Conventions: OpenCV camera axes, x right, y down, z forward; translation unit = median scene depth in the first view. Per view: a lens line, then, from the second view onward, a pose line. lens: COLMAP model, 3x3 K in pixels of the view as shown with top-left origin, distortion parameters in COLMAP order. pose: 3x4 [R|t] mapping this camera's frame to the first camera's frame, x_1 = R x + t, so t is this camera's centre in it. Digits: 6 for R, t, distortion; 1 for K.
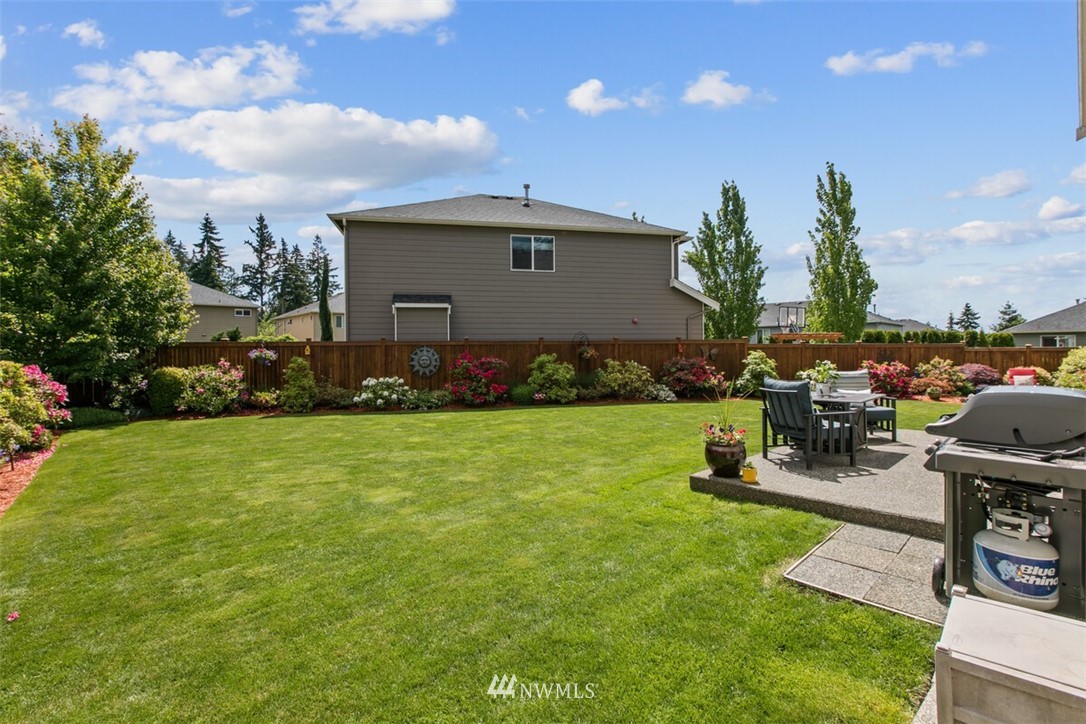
lens RADIAL K [[487.8, 0, 546.4], [0, 487.8, 350.2], [0, 0, 1]] dist [0.001651, 0.000025]
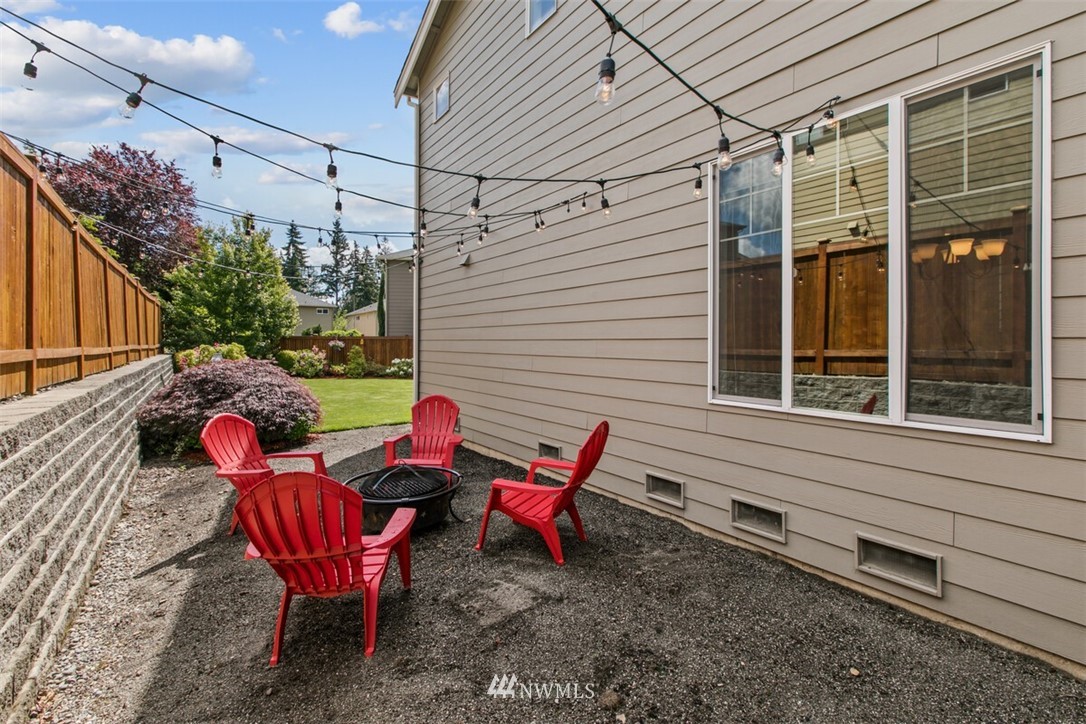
lens RADIAL K [[488.9, 0, 540.6], [0, 488.9, 347.1], [0, 0, 1]] dist [-0.000342, -0.000444]
pose [[0.991215, 0.014713, -0.131441, 0.329715], [-0.014010, 0.999882, 0.006269, -0.000170], [0.131517, -0.004373, 0.991304, -0.564109]]
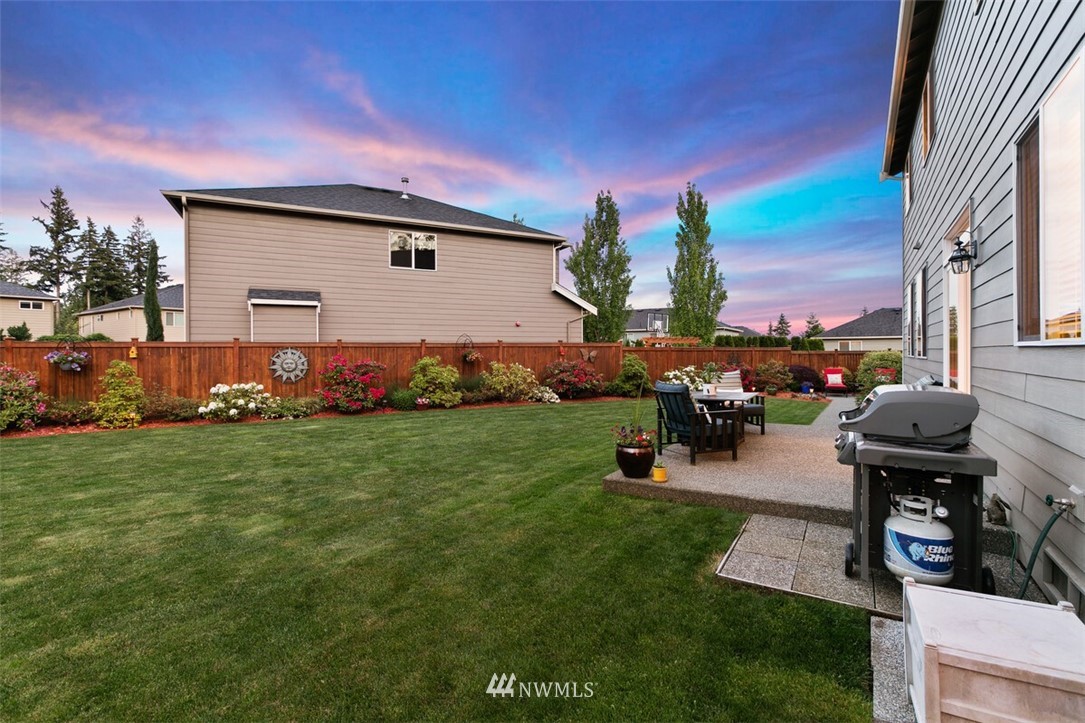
lens RADIAL K [[484.0, 0, 544.2], [0, 484.0, 355.2], [0, 0, 1]] dist [0.001779, -0.000109]
pose [[0.966677, -0.000058, 0.255998, -0.025358], [-0.001292, 0.999986, 0.005106, 0.000010], [-0.255995, -0.005266, 0.966664, 0.025095]]
